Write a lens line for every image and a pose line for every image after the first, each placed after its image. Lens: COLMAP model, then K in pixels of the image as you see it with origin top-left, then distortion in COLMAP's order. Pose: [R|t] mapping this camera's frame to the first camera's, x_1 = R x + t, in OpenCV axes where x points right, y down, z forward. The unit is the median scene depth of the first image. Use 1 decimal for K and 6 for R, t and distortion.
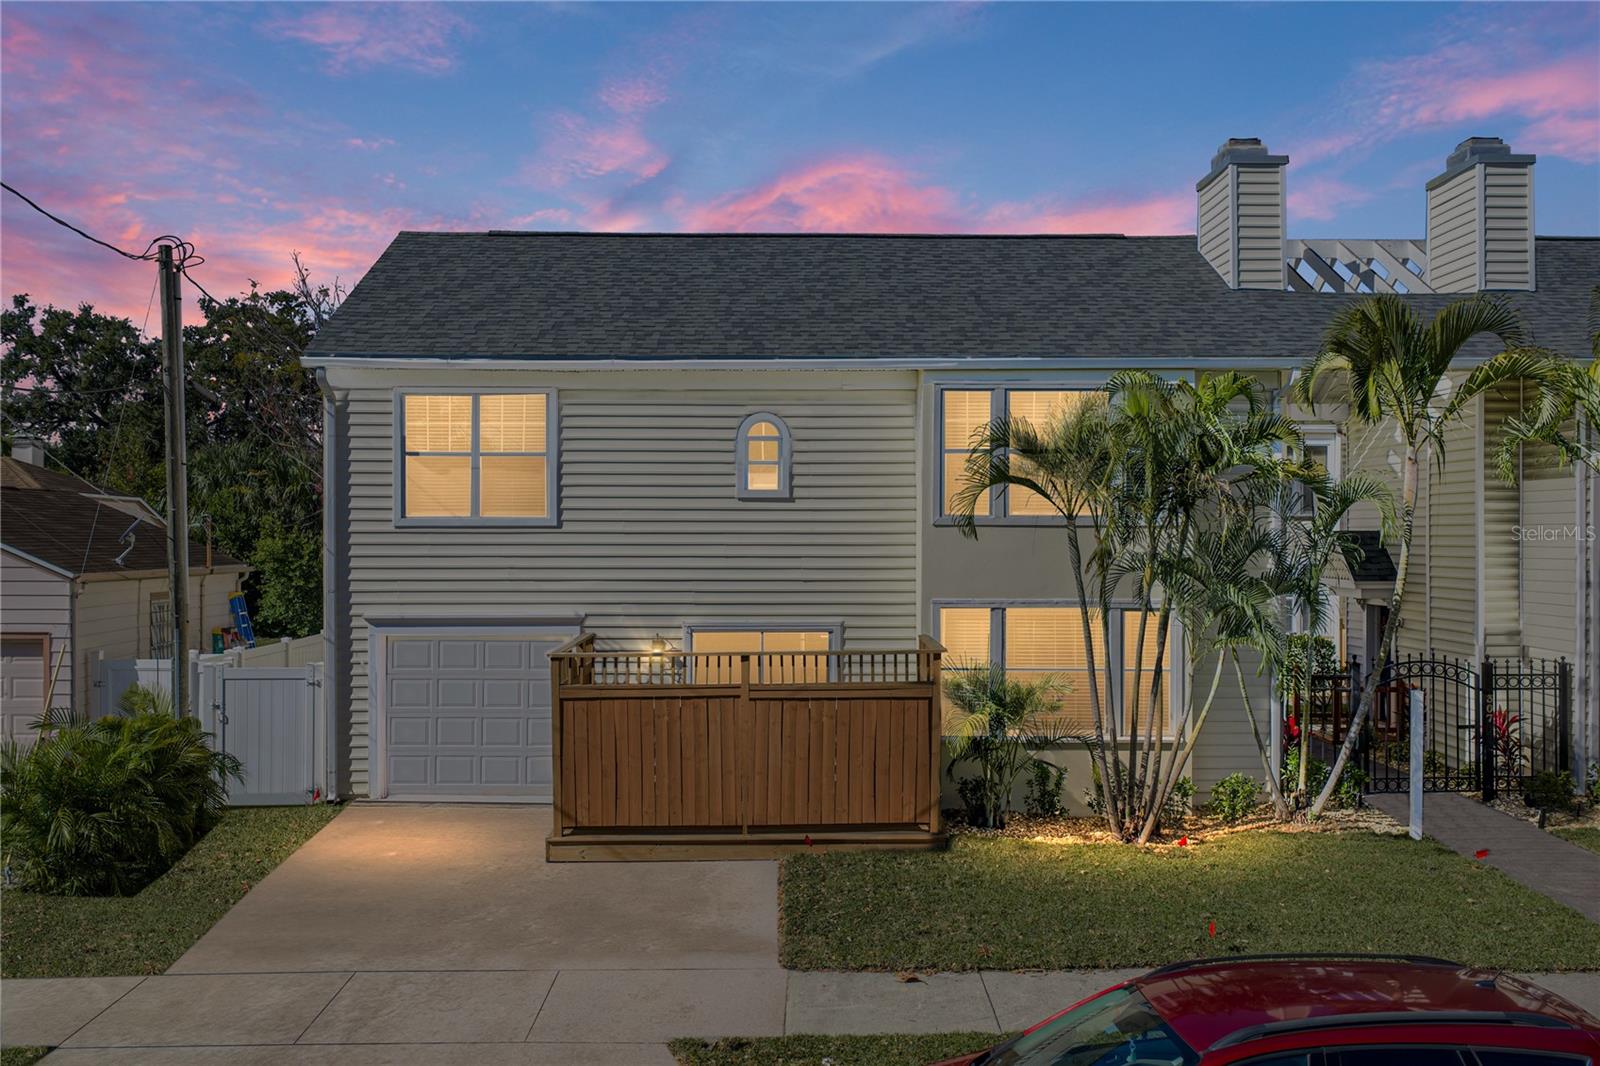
lens RADIAL K [[1342.8, 0, 804.3], [0, 1342.8, 534.5], [0, 0, 1]] dist [0.022160, -0.041814]
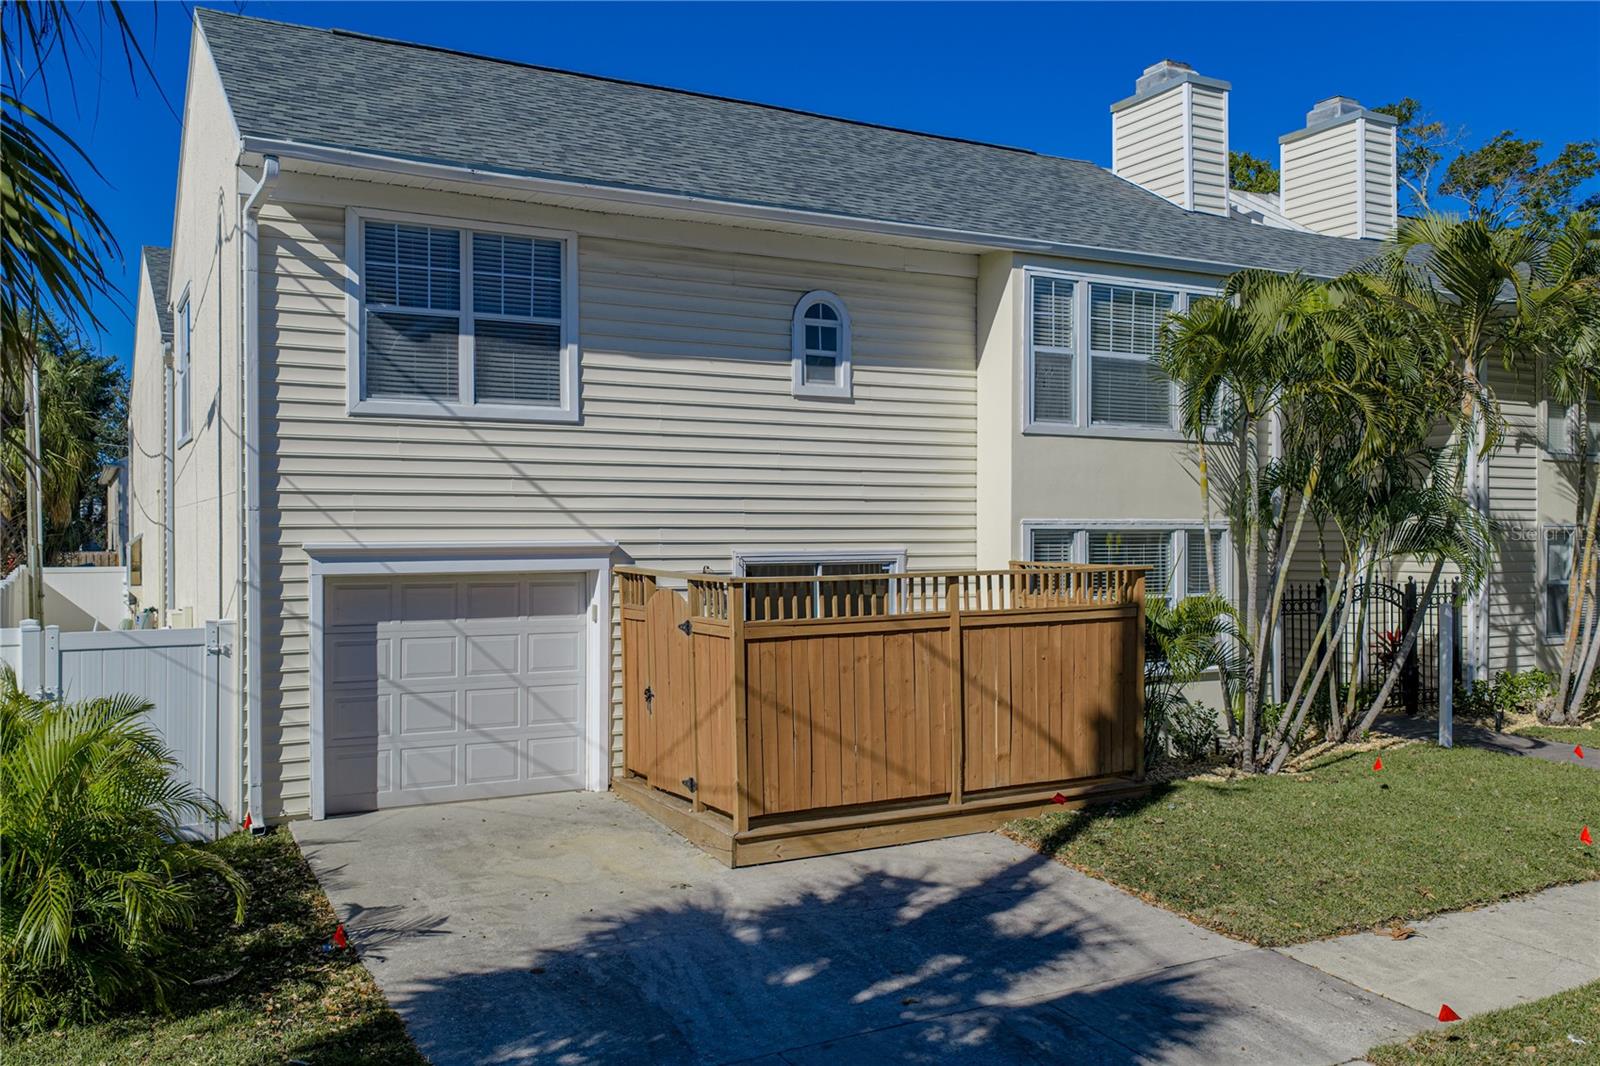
lens RADIAL K [[1342.8, 0, 804.3], [0, 1342.8, 534.5], [0, 0, 1]] dist [0.022160, -0.041814]
pose [[0.881787, -0.003001, 0.471639, -0.491260], [0.004045, 0.999991, -0.001199, 0.065960], [-0.471631, 0.002964, 0.881791, 0.345840]]
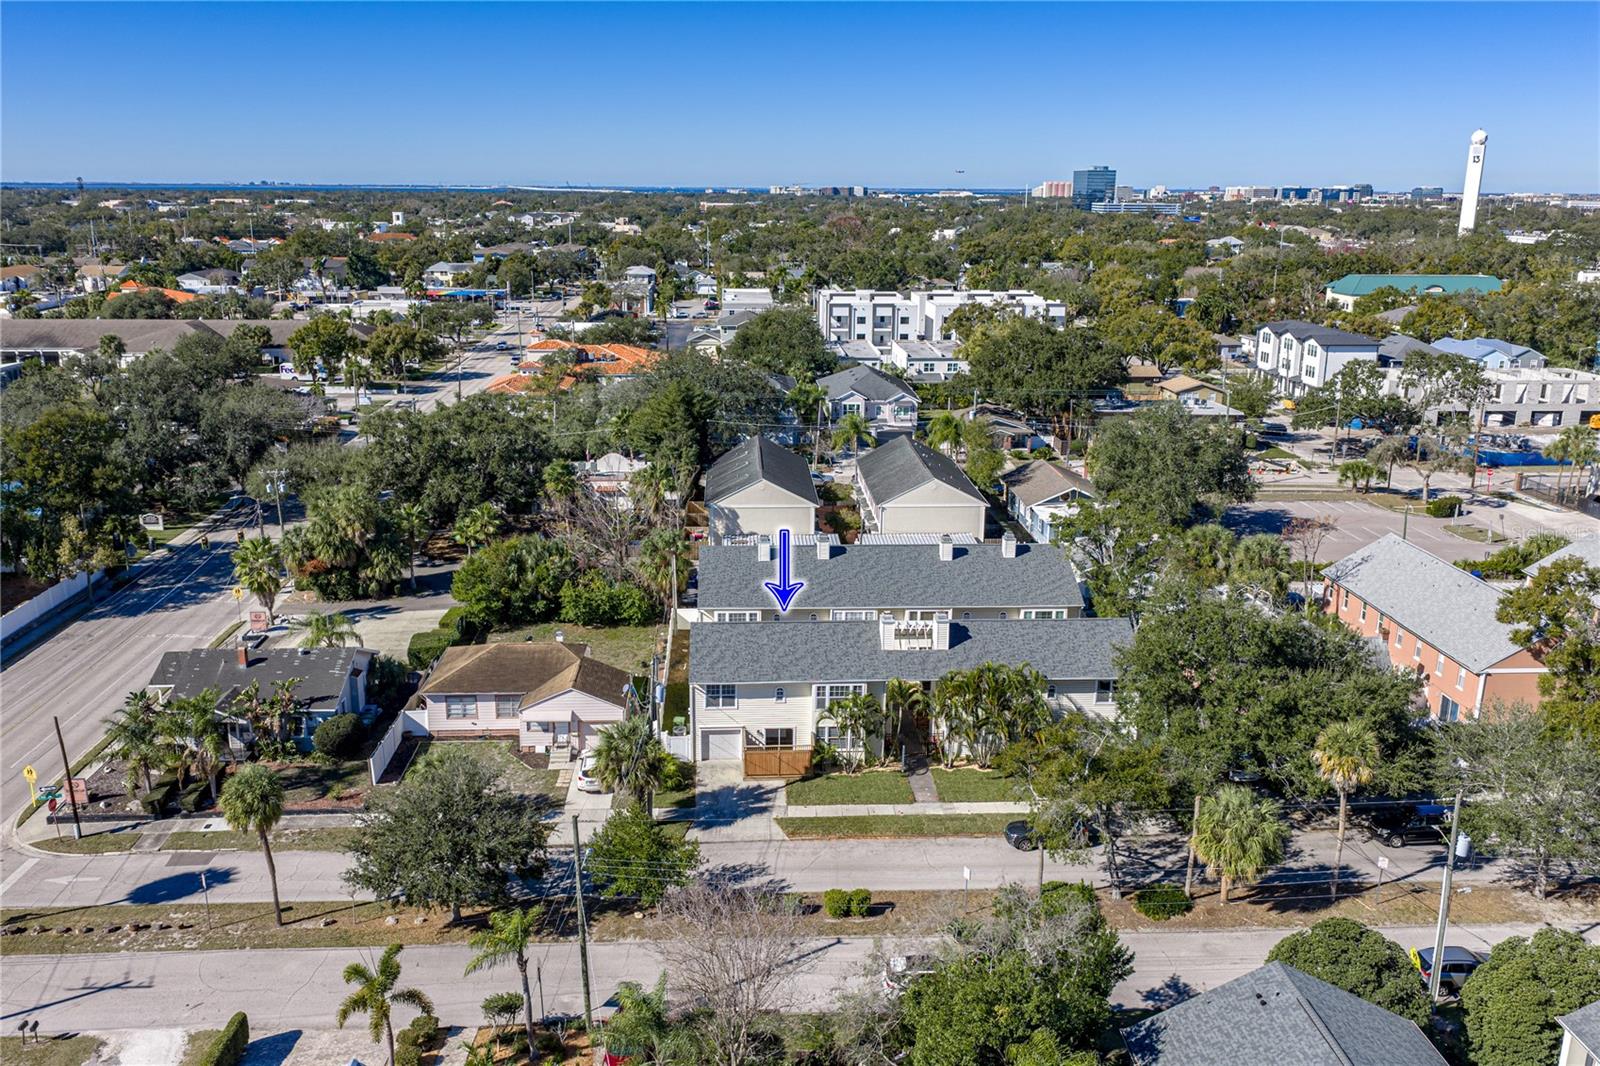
lens RADIAL K [[1342.8, 0, 804.3], [0, 1342.8, 534.5], [0, 0, 1]] dist [0.022160, -0.041814]
pose [[0.999687, 0.002669, 0.024889, -0.070844], [-0.009067, 0.965395, 0.260634, -2.243329], [-0.023332, -0.260778, 0.965117, -4.215577]]
